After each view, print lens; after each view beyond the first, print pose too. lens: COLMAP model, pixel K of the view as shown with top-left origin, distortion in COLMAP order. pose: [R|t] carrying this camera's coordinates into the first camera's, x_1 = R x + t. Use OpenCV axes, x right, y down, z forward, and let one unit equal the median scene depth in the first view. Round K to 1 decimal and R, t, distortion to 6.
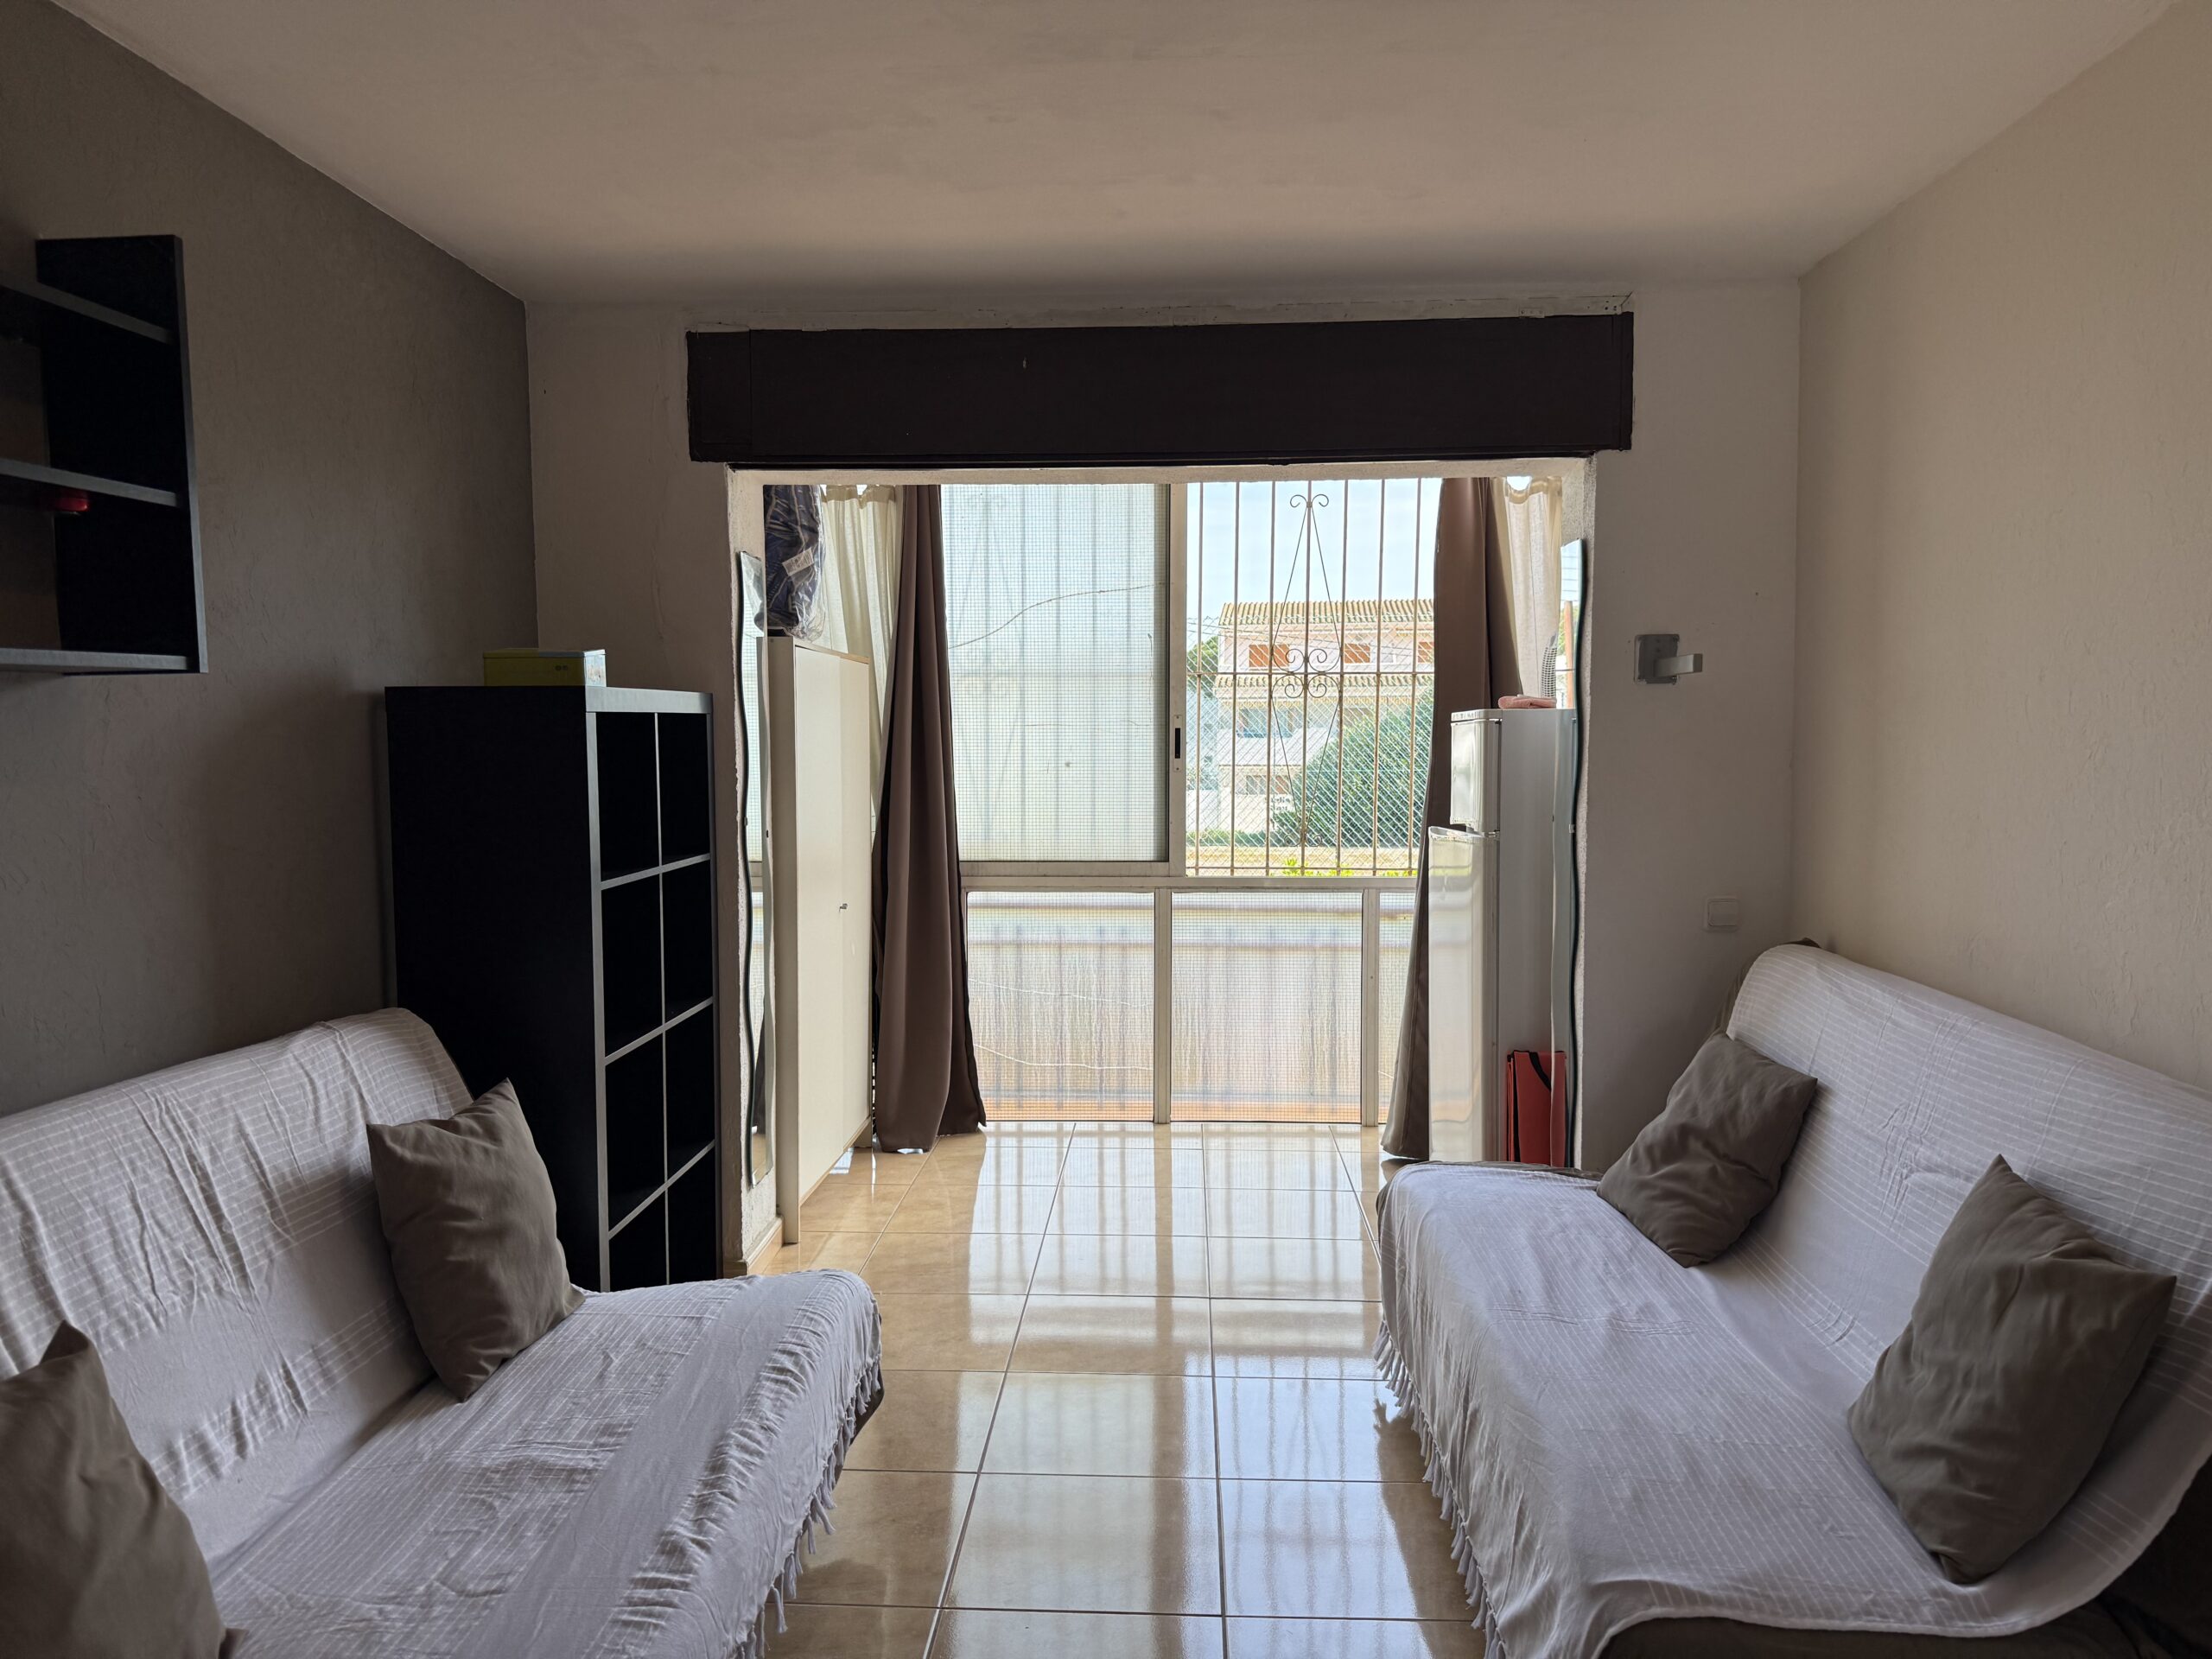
lens RADIAL K [[1556.9, 0, 1105.9], [0, 1556.9, 835.0], [0, 0, 1]] dist [0.091758, -0.131369]
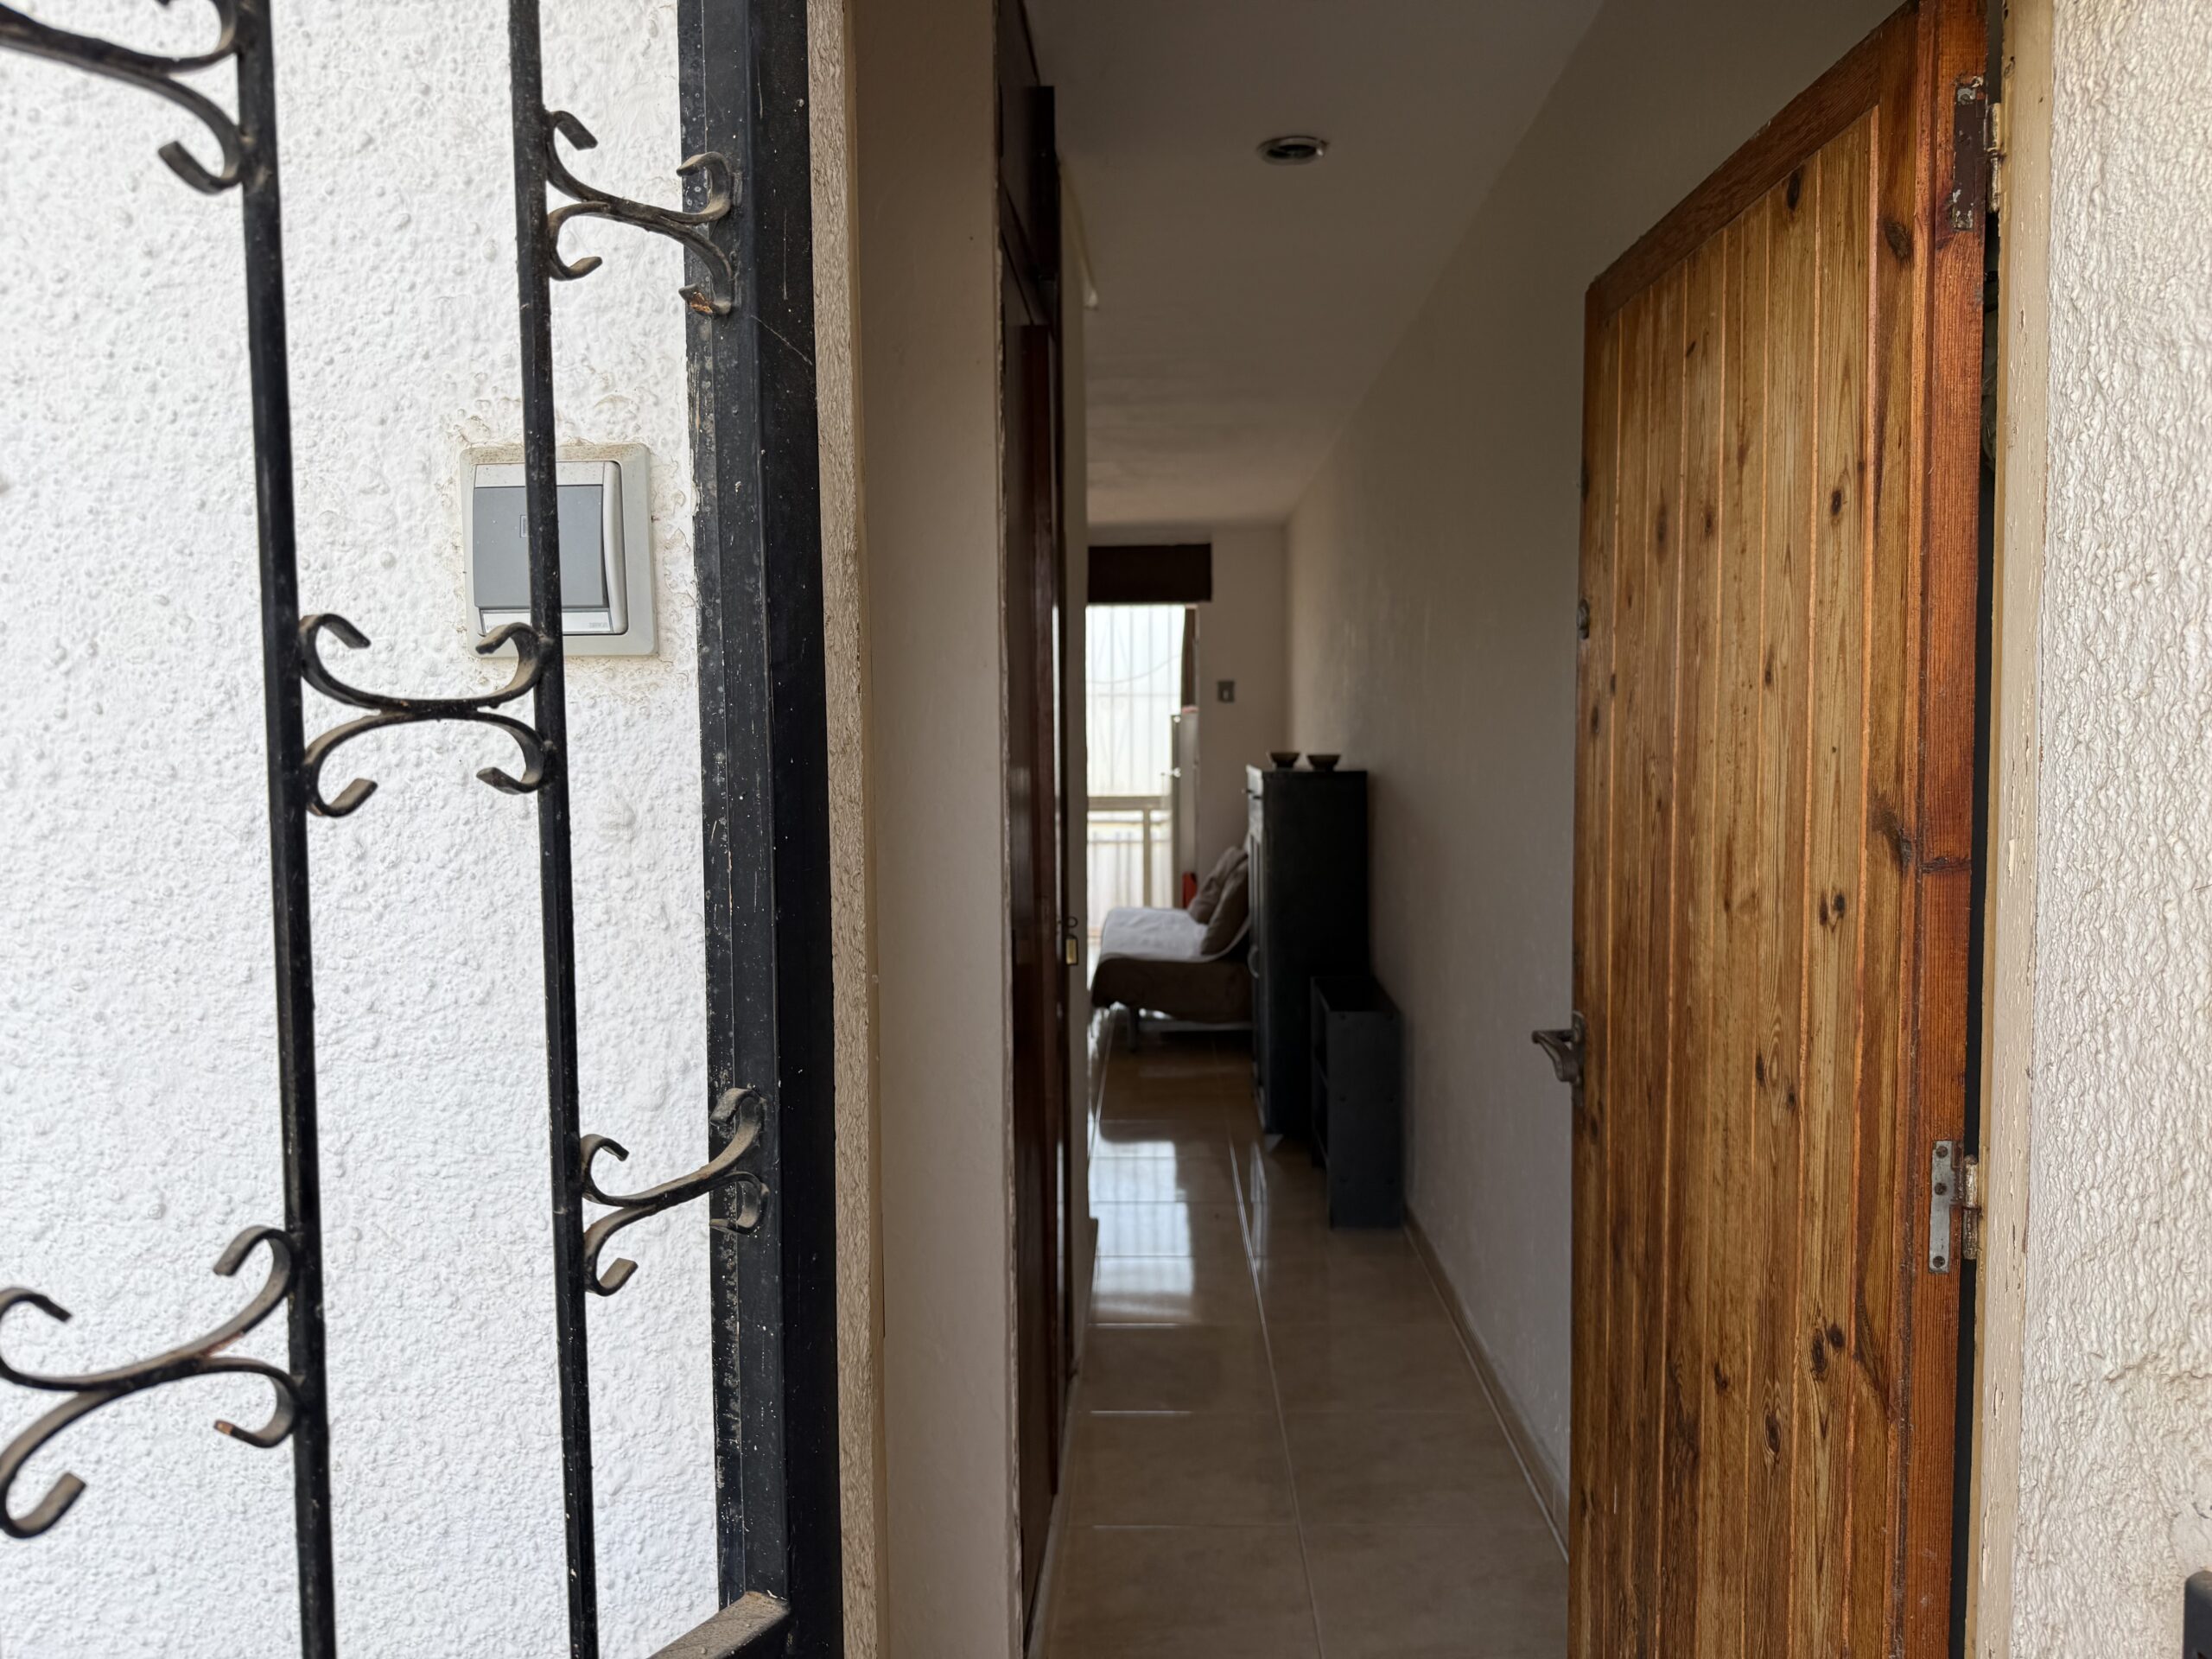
lens RADIAL K [[1556.9, 0, 1105.9], [0, 1556.9, 835.0], [0, 0, 1]] dist [0.091758, -0.131369]
pose [[0.999834, -0.008621, 0.016022, 0.147974], [0.008688, 0.999954, -0.004123, 0.119047], [-0.015986, 0.004262, 0.999863, -1.415417]]
